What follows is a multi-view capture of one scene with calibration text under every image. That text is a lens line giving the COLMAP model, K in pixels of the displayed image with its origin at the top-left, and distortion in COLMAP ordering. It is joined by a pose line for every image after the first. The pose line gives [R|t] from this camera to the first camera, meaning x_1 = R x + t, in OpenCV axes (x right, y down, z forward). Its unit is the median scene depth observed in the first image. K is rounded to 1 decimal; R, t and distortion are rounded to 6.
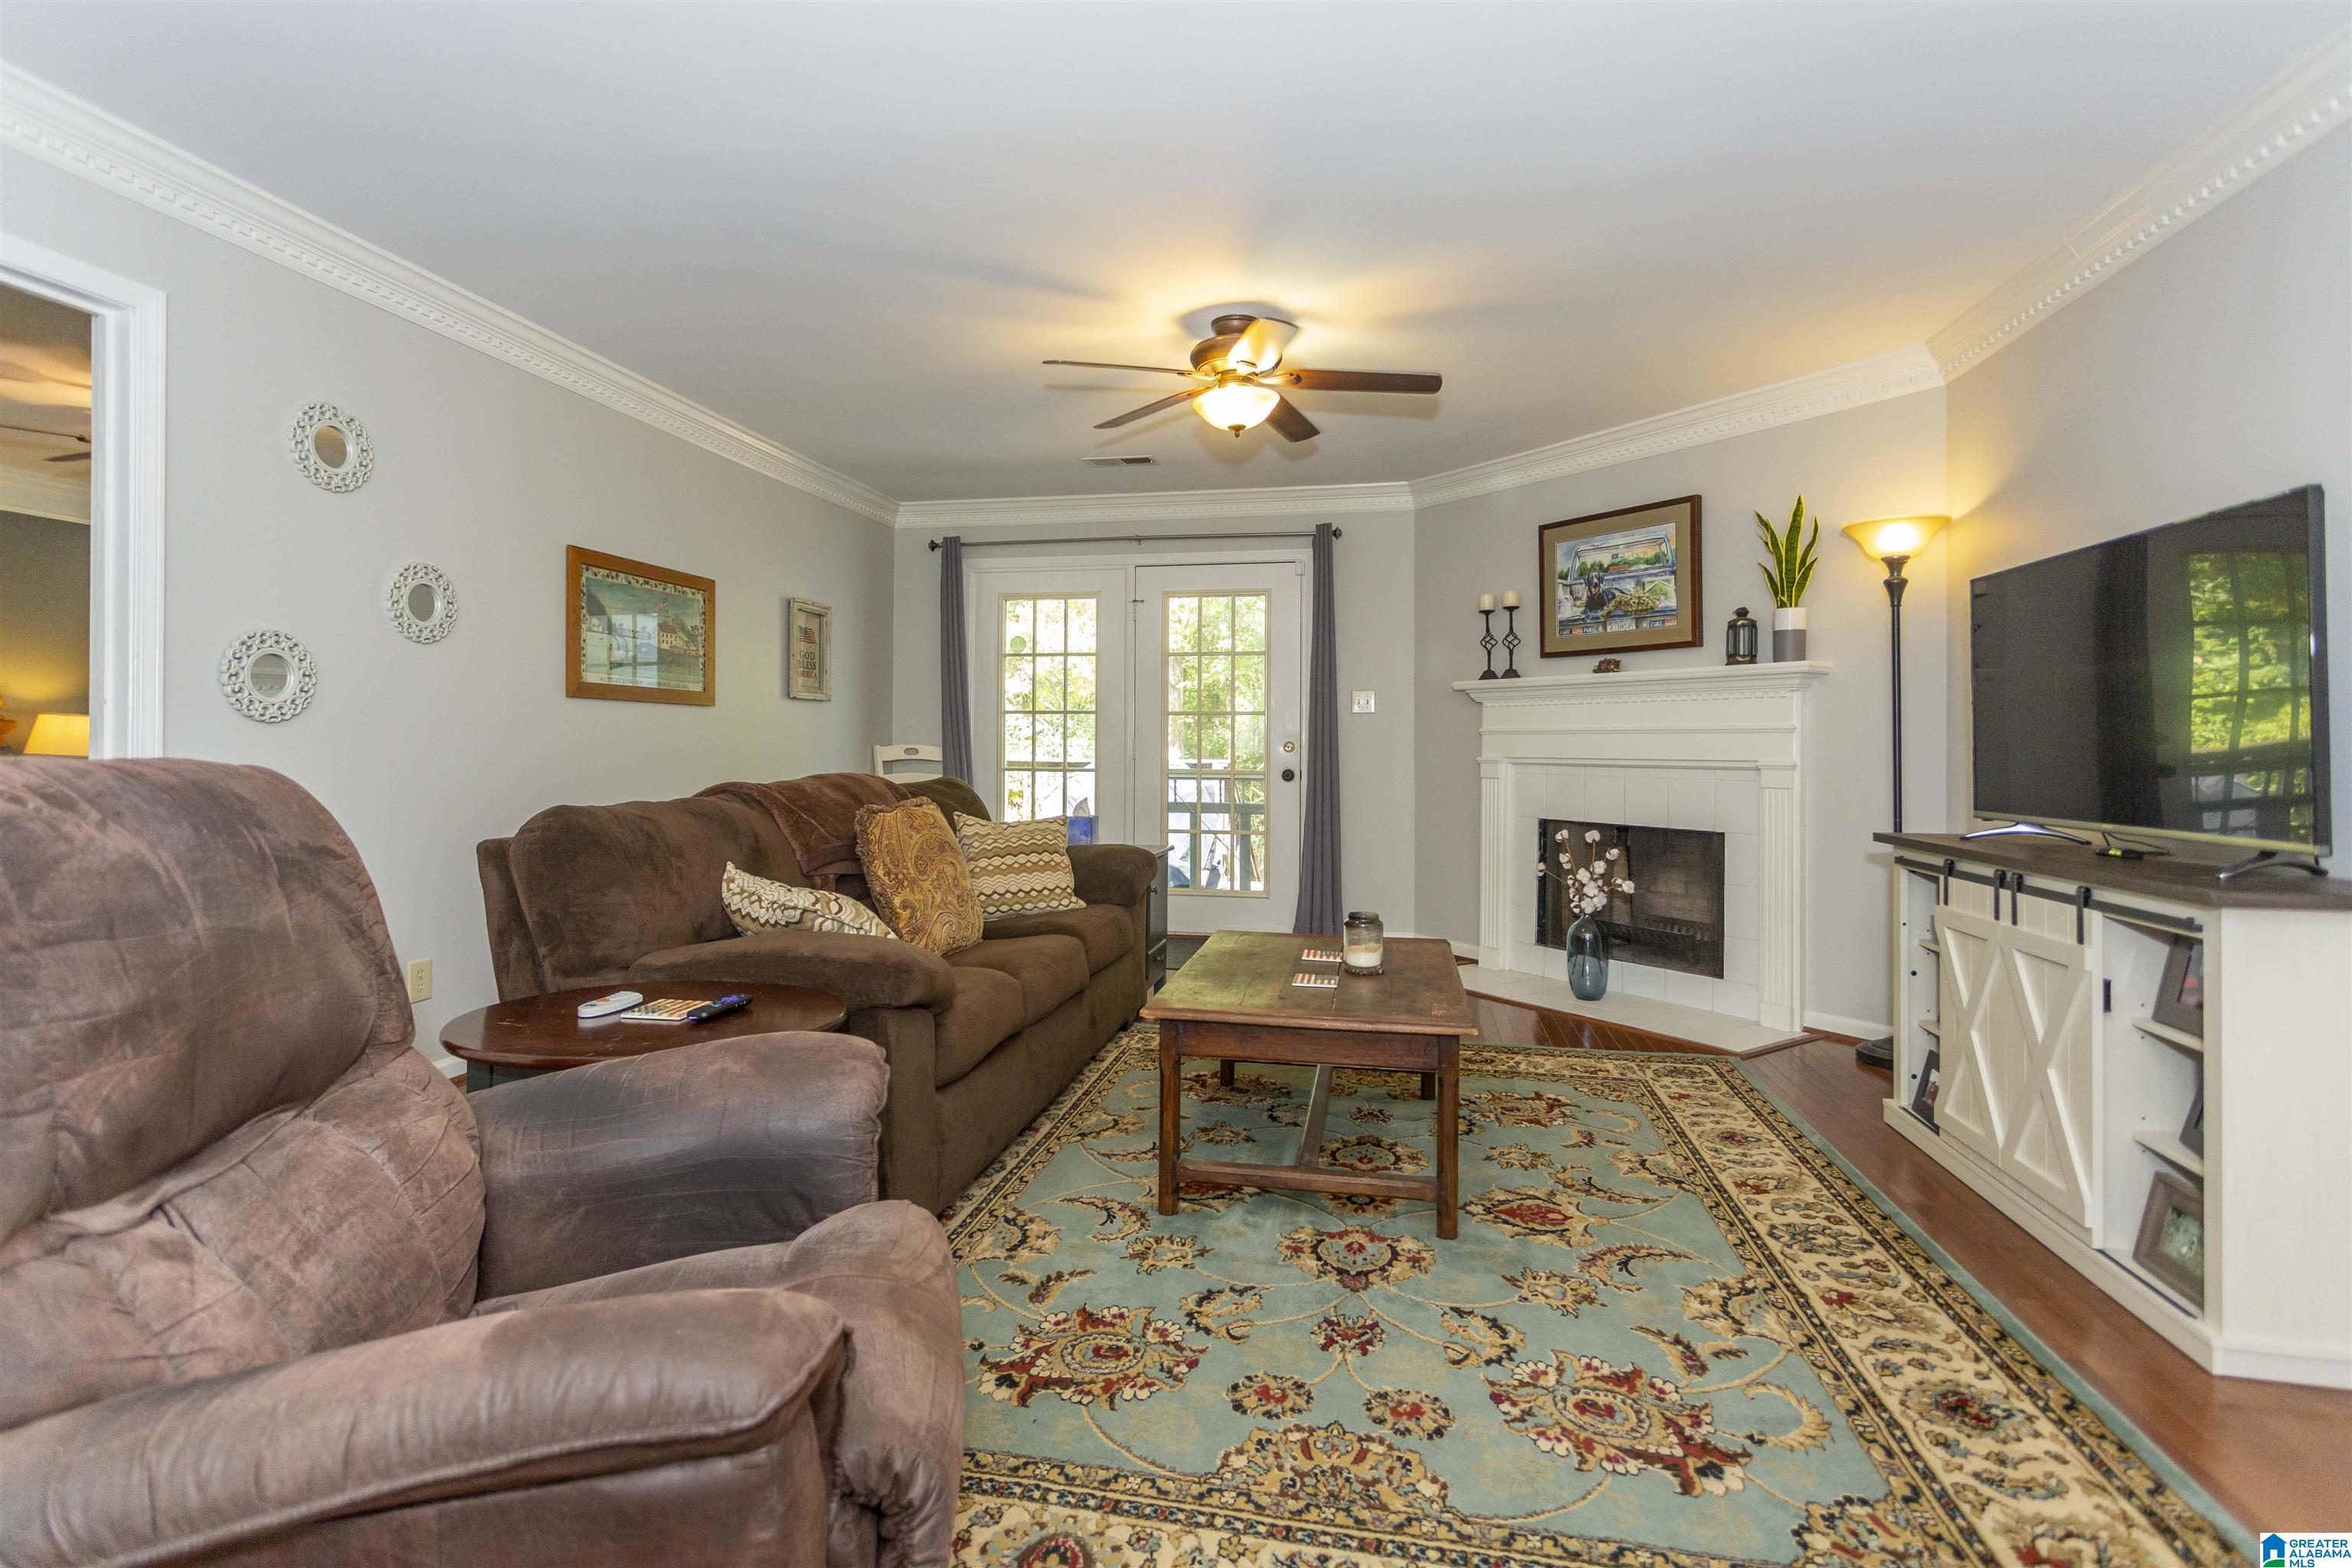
lens RADIAL K [[1122.2, 0, 1179.3], [0, 1122.2, 744.4], [0, 0, 1]] dist [0.010660, 0.000209]
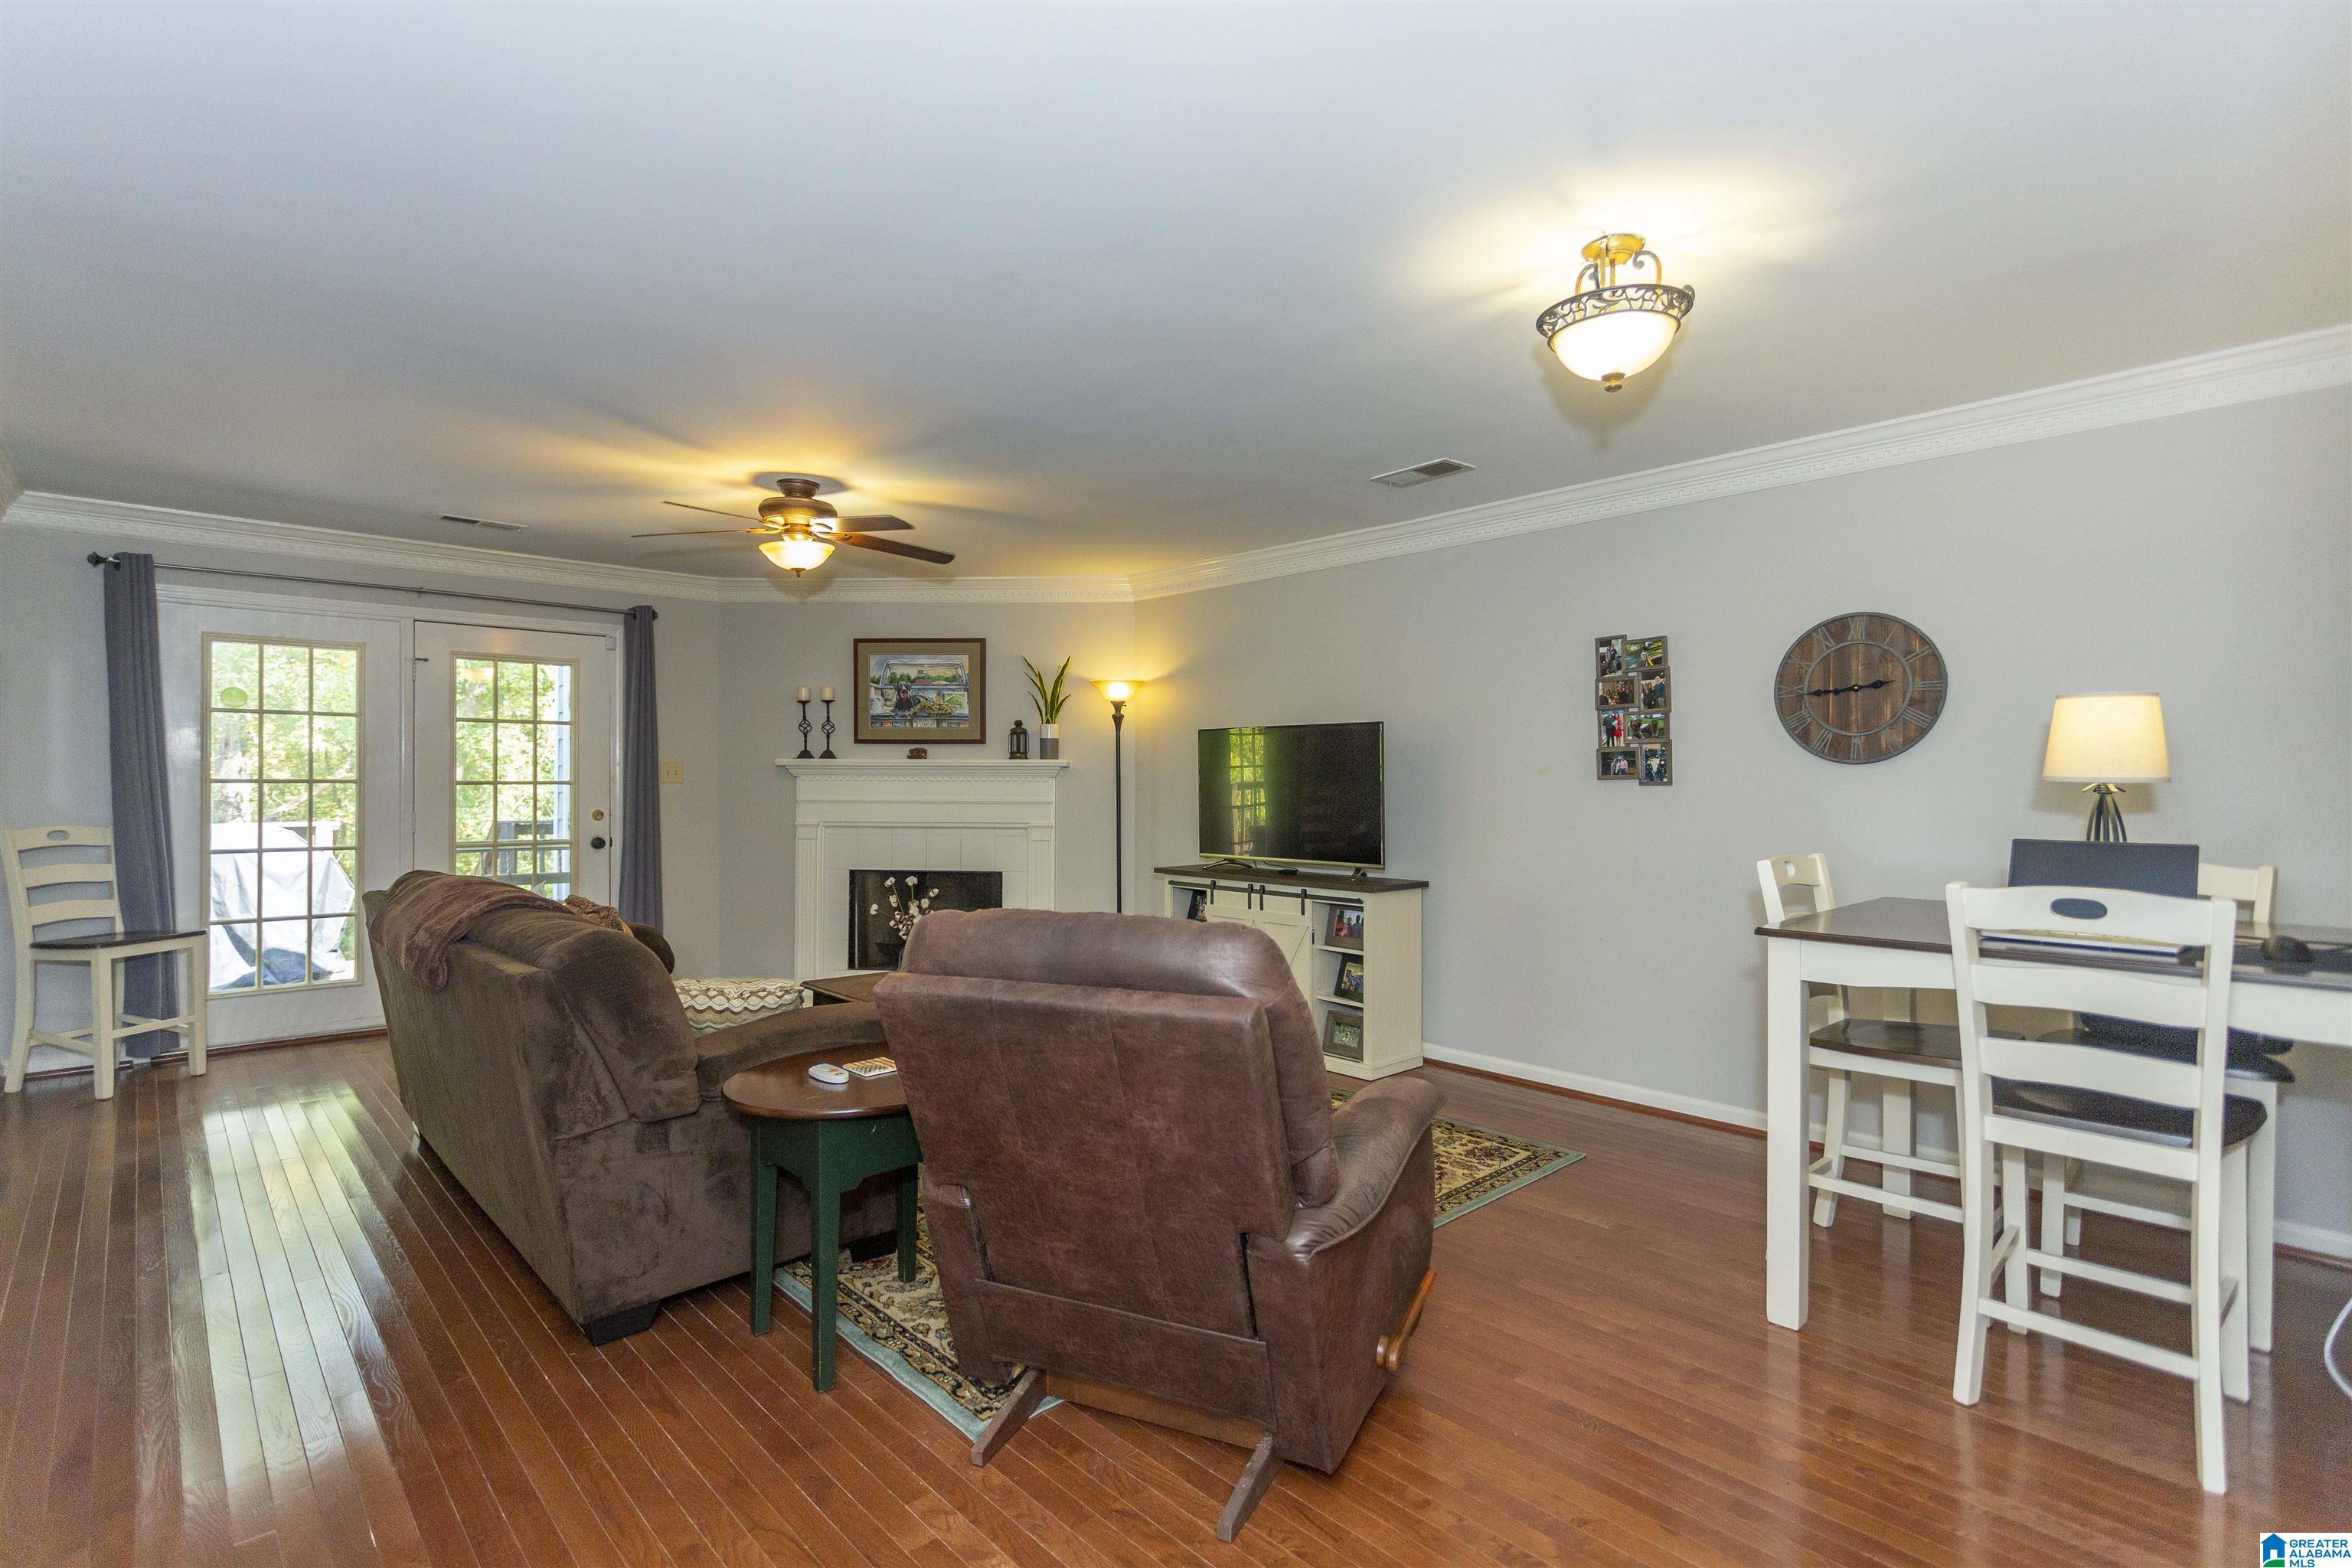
lens RADIAL K [[1122.2, 0, 1164.4], [0, 1122.2, 774.9], [0, 0, 1]] dist [-0.000177, -0.000095]
pose [[0.587060, -0.000369, 0.809543, -0.615882], [-0.002428, 0.999995, 0.002216, -0.054850], [-0.809540, -0.003266, 0.587056, -0.034378]]
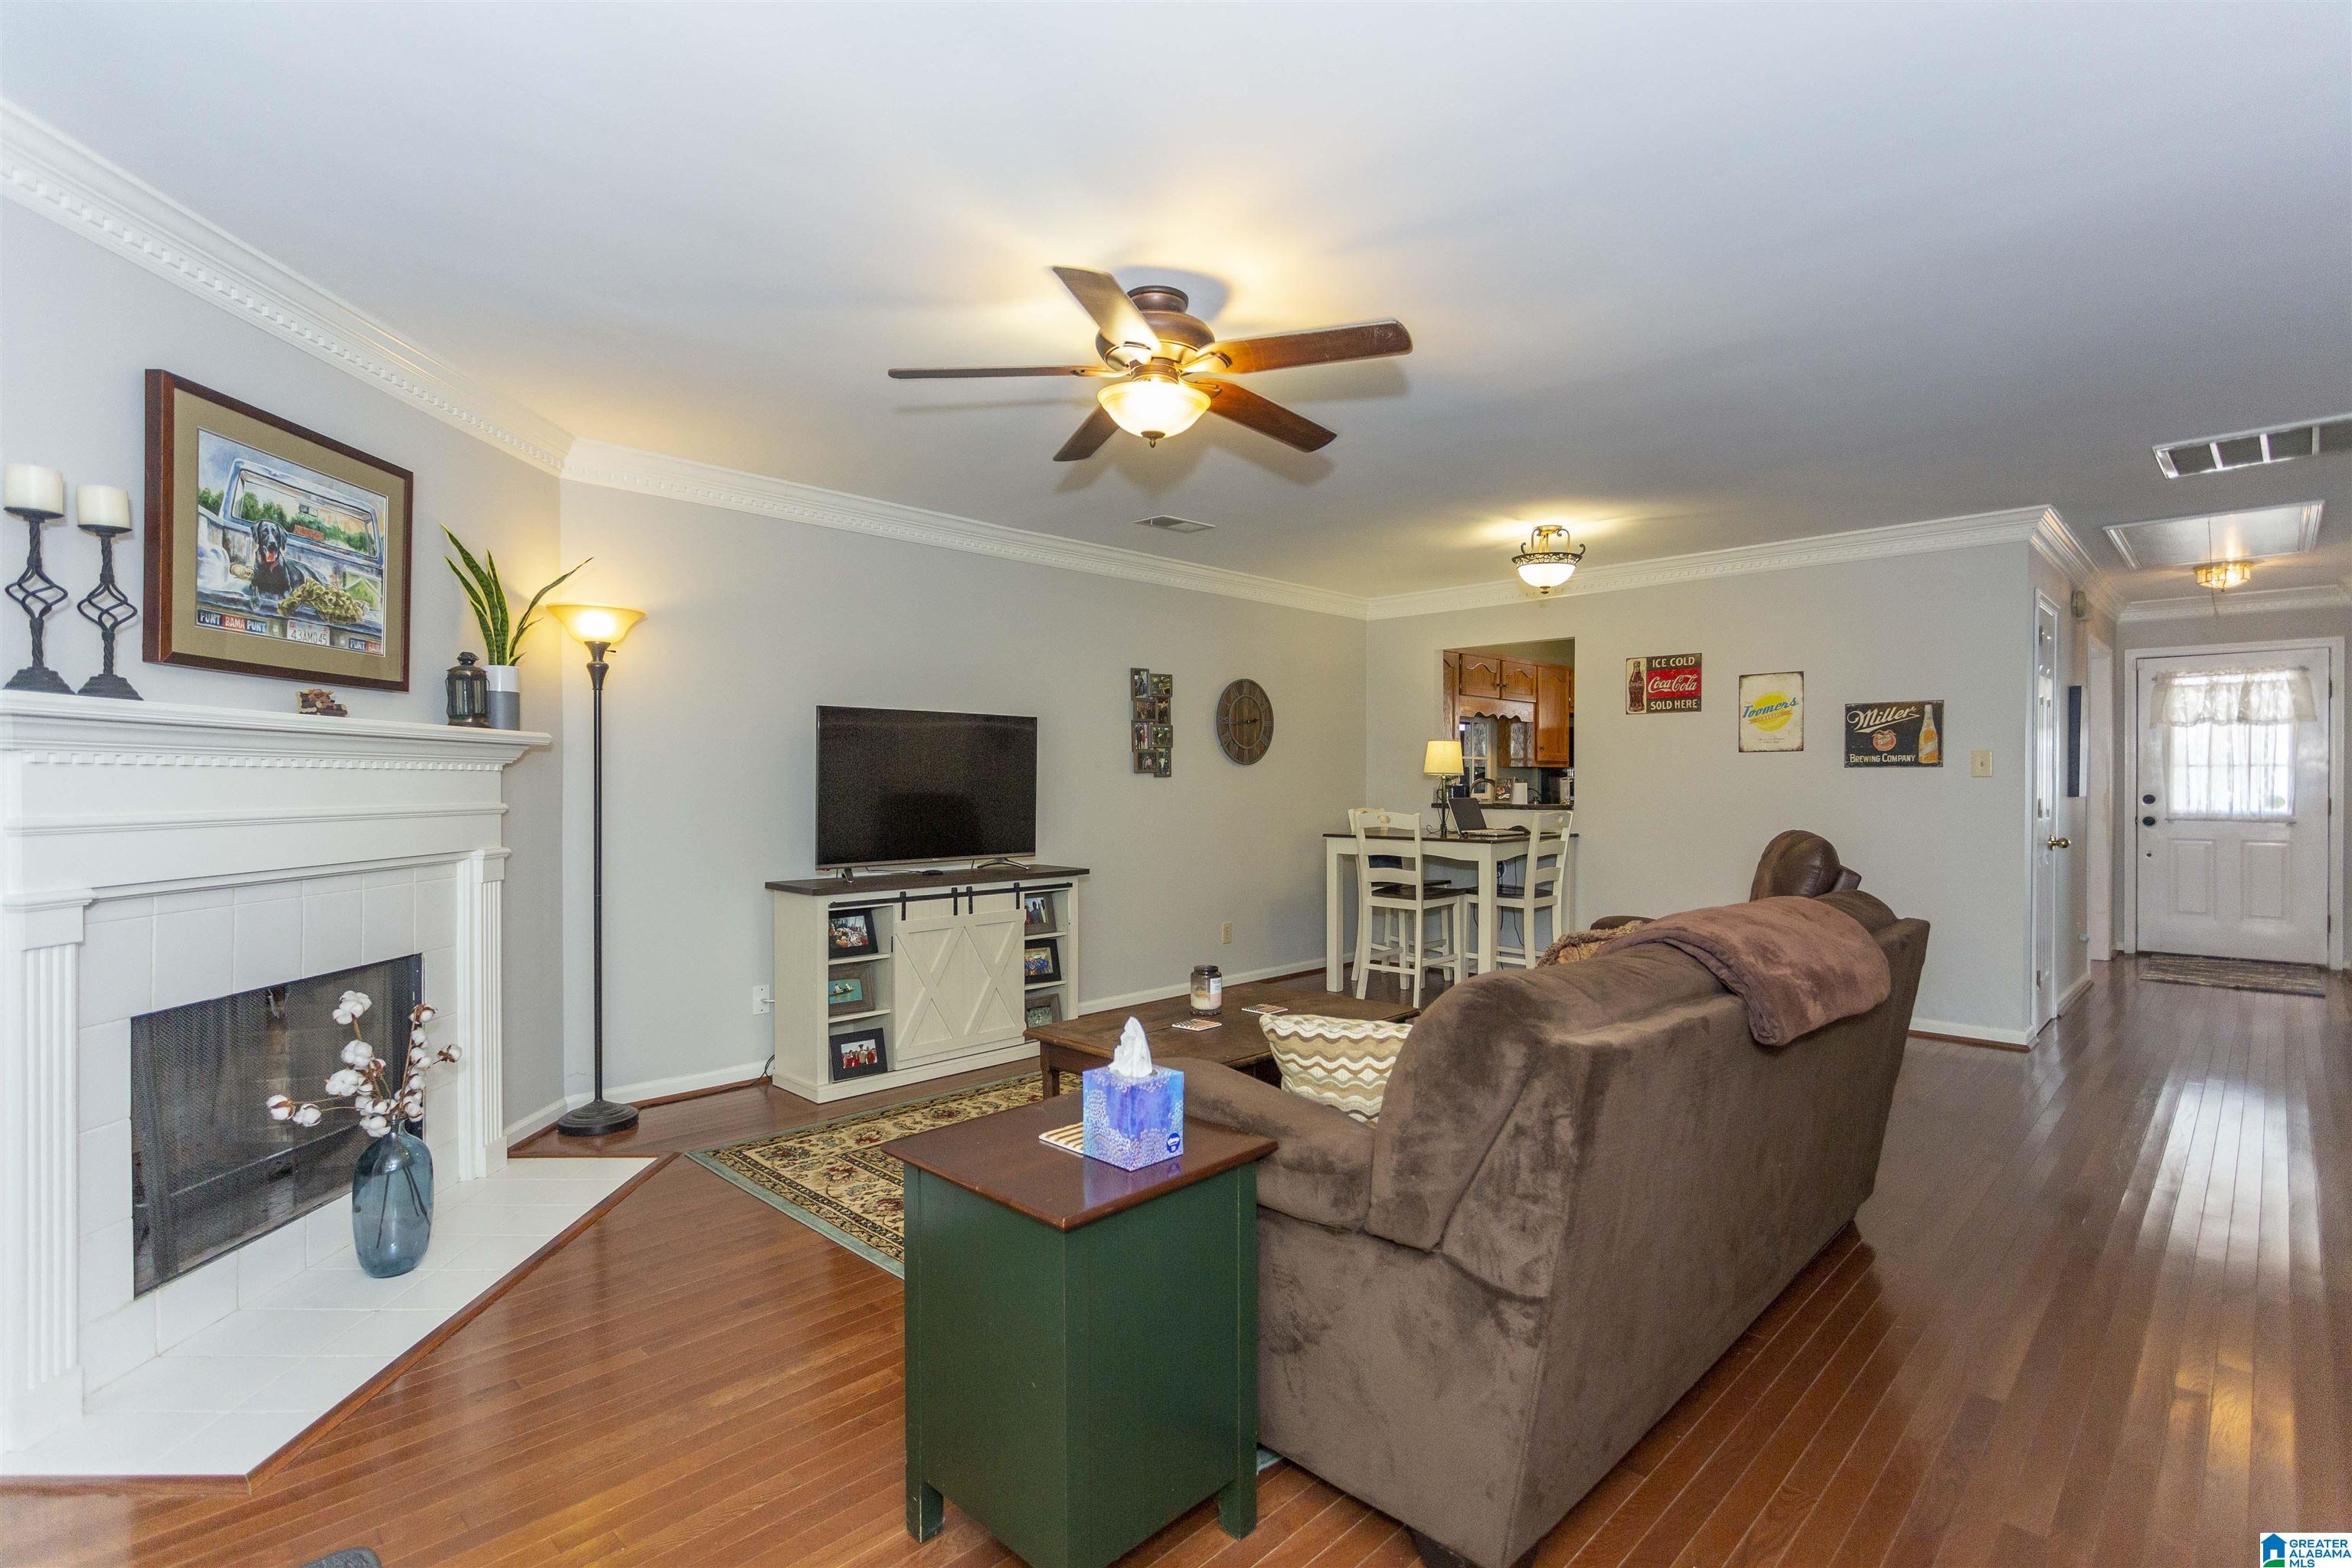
lens RADIAL K [[1167.1, 0, 1176.0], [0, 1167.1, 784.0], [0, 0, 1]] dist [0.116934, -0.000113]
pose [[-0.837504, -0.007098, 0.546384, -0.373552], [-0.007231, 0.999972, 0.001907, -0.038434], [-0.546383, -0.002353, -0.837532, 1.484115]]
